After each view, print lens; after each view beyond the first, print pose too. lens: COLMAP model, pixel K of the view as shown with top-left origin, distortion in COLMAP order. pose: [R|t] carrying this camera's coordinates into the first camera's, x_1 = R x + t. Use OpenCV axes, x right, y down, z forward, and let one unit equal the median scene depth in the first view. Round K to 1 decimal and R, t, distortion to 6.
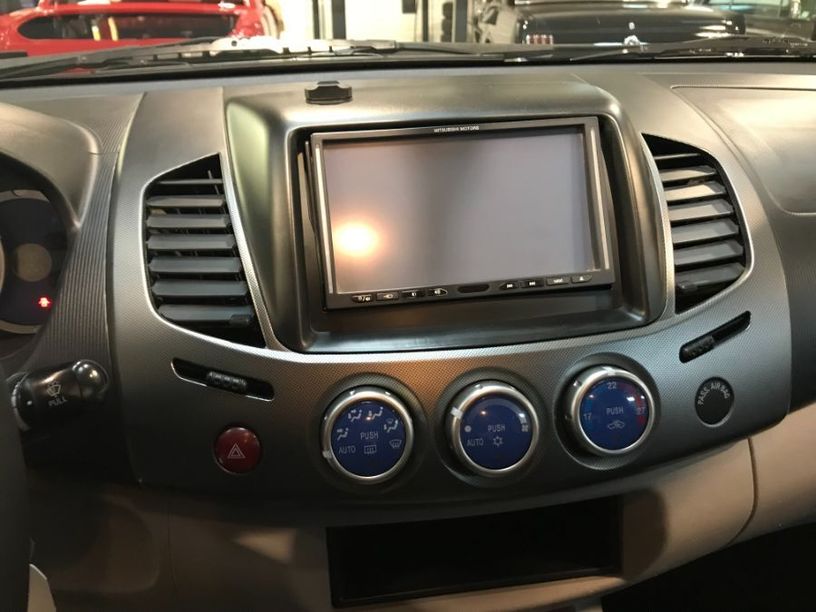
lens RADIAL K [[672.7, 0, 409.6], [0, 672.7, 304.8], [0, 0, 1]] dist [0.024960, -0.015761]
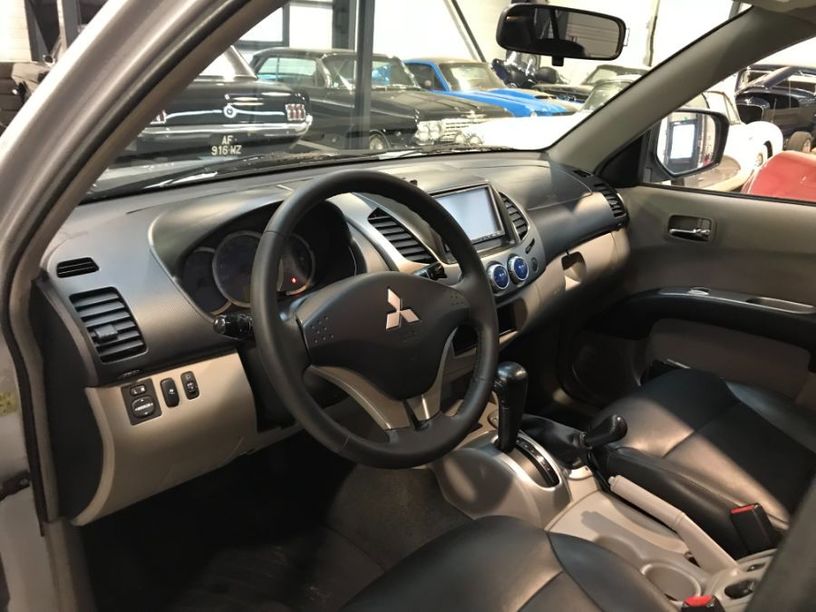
lens RADIAL K [[672.7, 0, 400.5], [0, 672.7, 306.2], [0, 0, 1]] dist [0.024960, -0.015761]
pose [[0.806269, -0.176592, 0.564576, -1.956995], [0.213978, 0.976839, -0.000039, 0.199056], [-0.551493, 0.120838, 0.825381, -1.337182]]
